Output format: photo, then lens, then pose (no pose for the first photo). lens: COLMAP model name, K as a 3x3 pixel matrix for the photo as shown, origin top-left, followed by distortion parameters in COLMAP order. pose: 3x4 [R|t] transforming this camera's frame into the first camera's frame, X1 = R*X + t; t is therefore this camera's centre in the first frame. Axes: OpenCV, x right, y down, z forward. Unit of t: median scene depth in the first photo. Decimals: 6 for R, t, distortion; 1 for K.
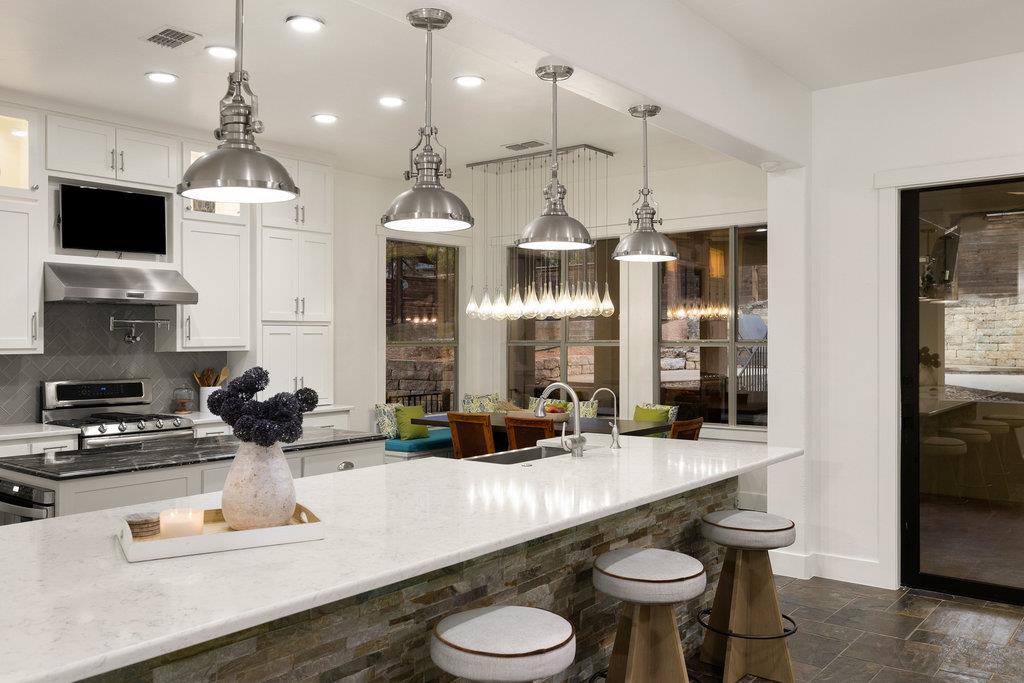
lens RADIAL K [[854.8, 0, 508.2], [0, 854.8, 342.1], [0, 0, 1]] dist [-0.012071, -0.005090]
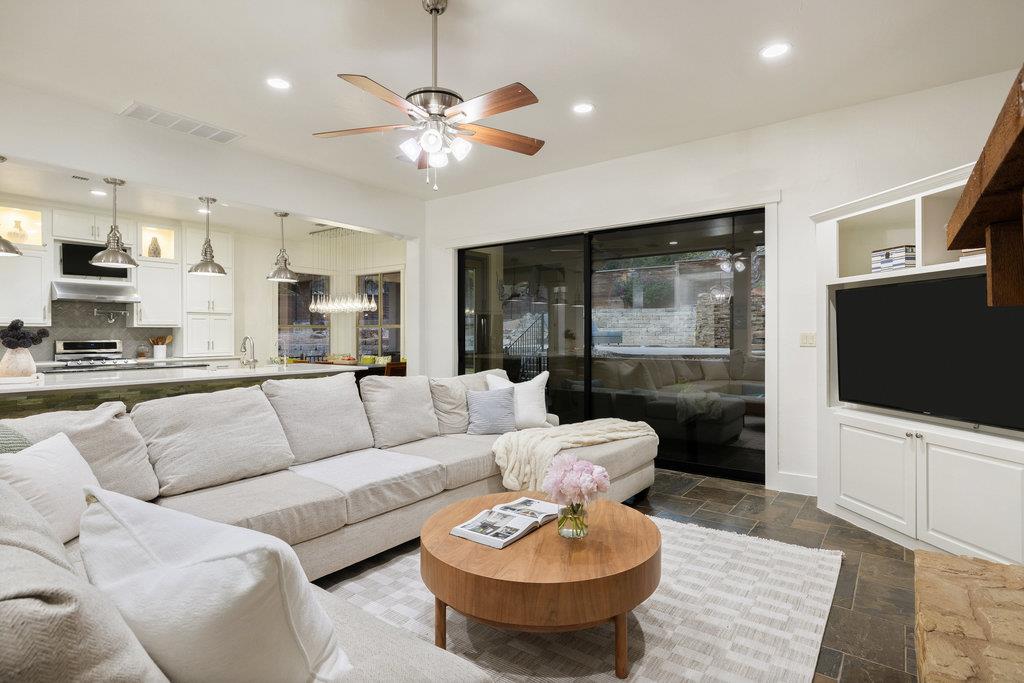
lens RADIAL K [[523.1, 0, 512.4], [0, 523.1, 335.4], [0, 0, 1]] dist [-0.002684, 0.000541]
pose [[0.999784, 0.005452, 0.020076, 0.512695], [-0.005458, 0.999985, 0.000227, 0.028581], [-0.020074, -0.000337, 0.999798, -0.260882]]
